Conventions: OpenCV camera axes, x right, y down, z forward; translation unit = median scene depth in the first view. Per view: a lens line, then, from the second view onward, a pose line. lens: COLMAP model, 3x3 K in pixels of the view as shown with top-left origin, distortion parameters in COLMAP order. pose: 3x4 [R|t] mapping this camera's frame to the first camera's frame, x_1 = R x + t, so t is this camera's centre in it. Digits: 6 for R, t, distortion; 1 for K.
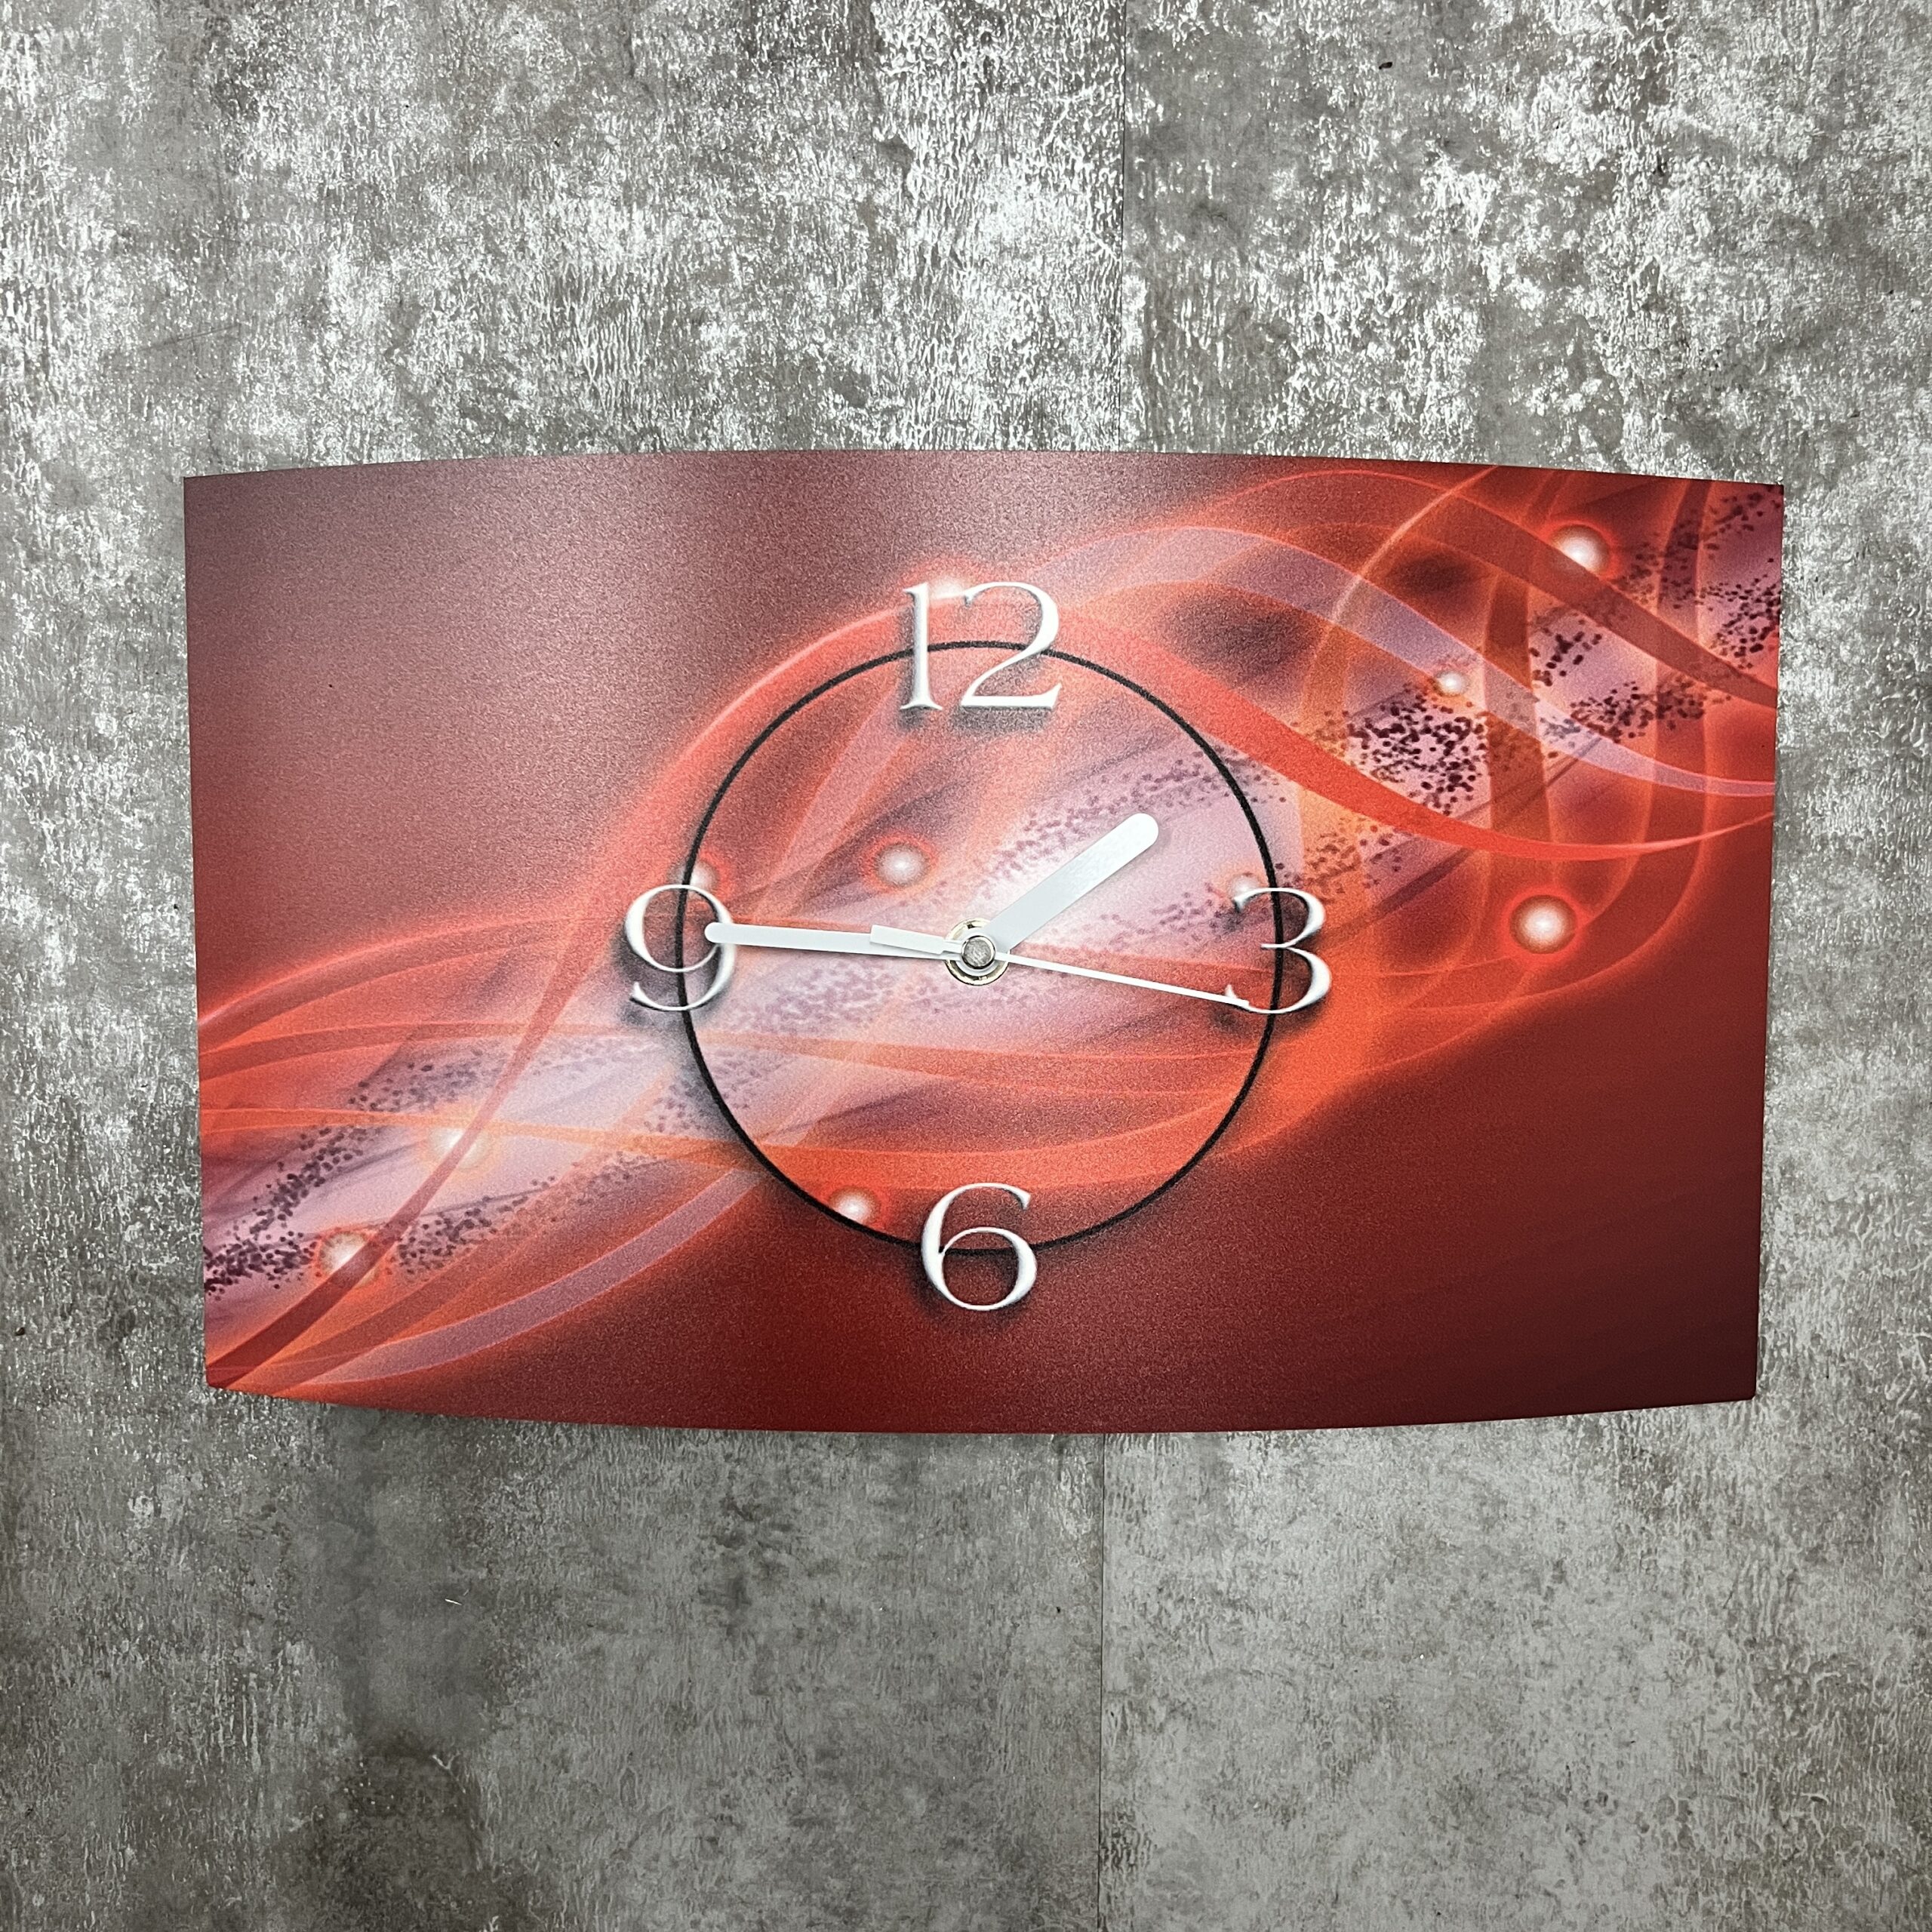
lens RADIAL K [[1985.5, 0, 972.3], [0, 1985.5, 970.9], [0, 0, 1]] dist [0.007104, 0.000000]
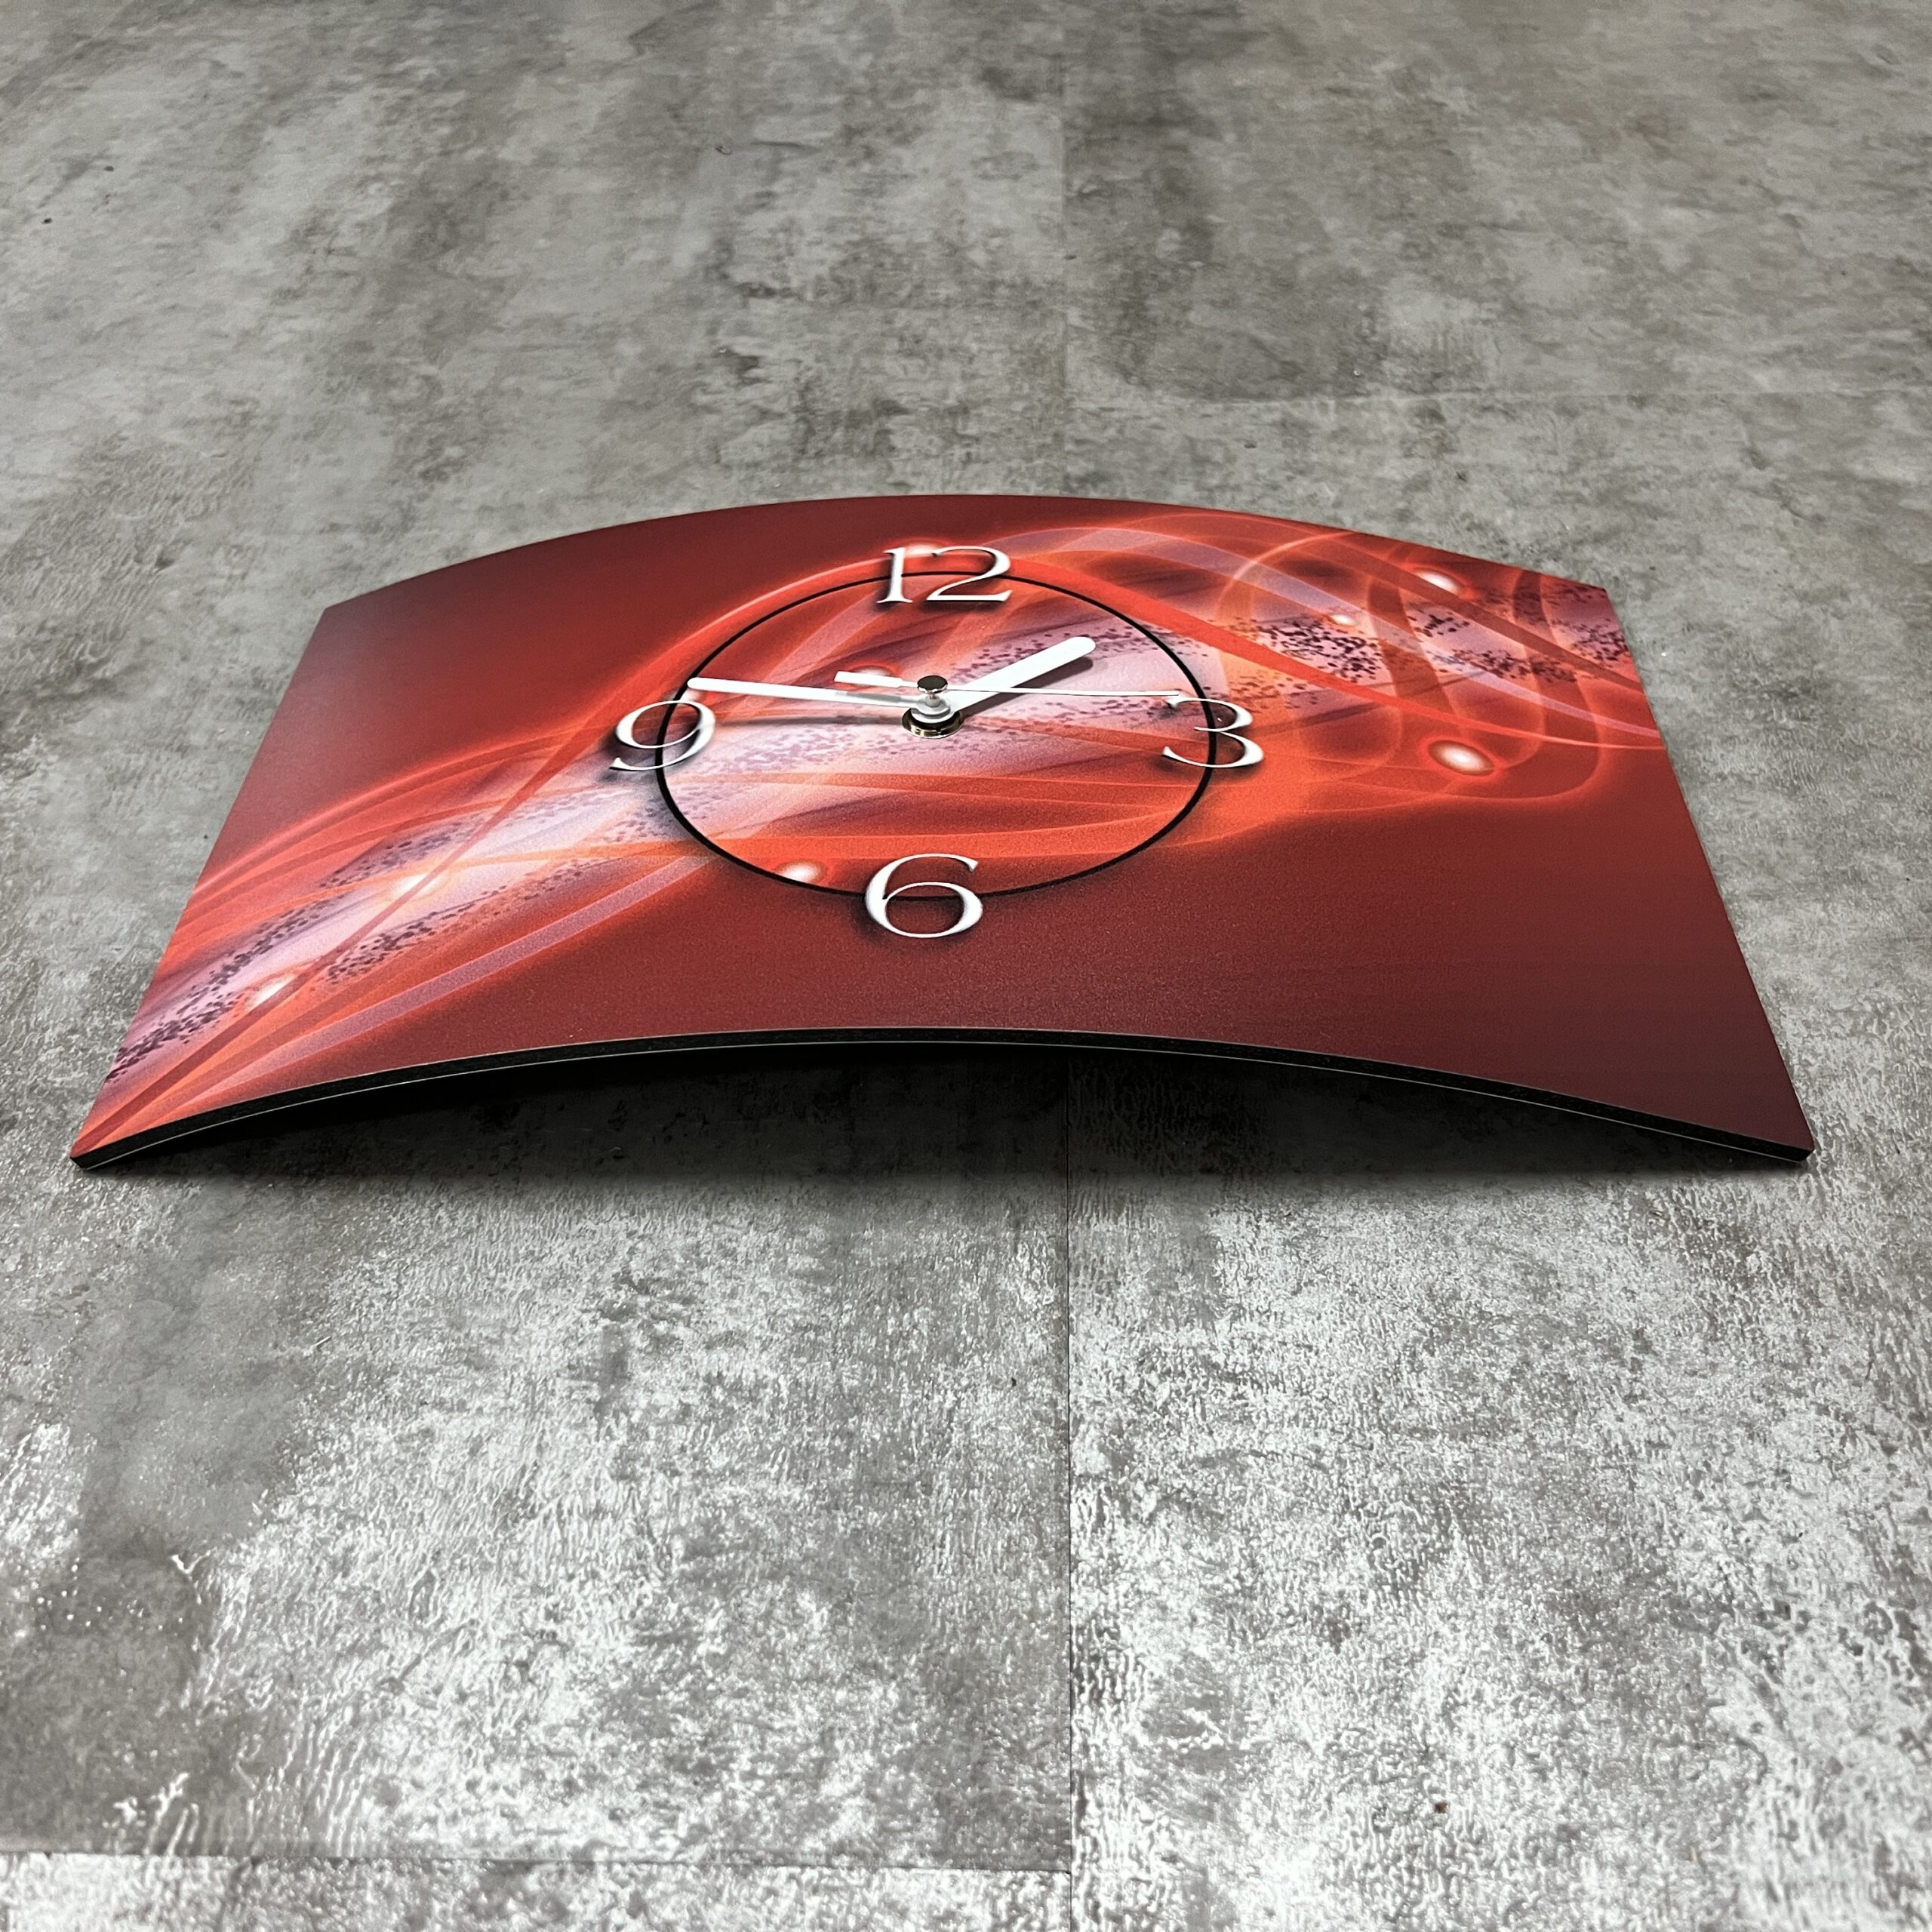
lens RADIAL K [[1985.5, 0, 959.5], [0, 1985.5, 956.9], [0, 0, 1]] dist [0.007104, 0.000000]
pose [[0.999166, -0.004873, -0.040549, 0.057014], [-0.028217, 0.635410, -0.771659, 0.860154], [0.029525, 0.772160, 0.634742, 0.381031]]
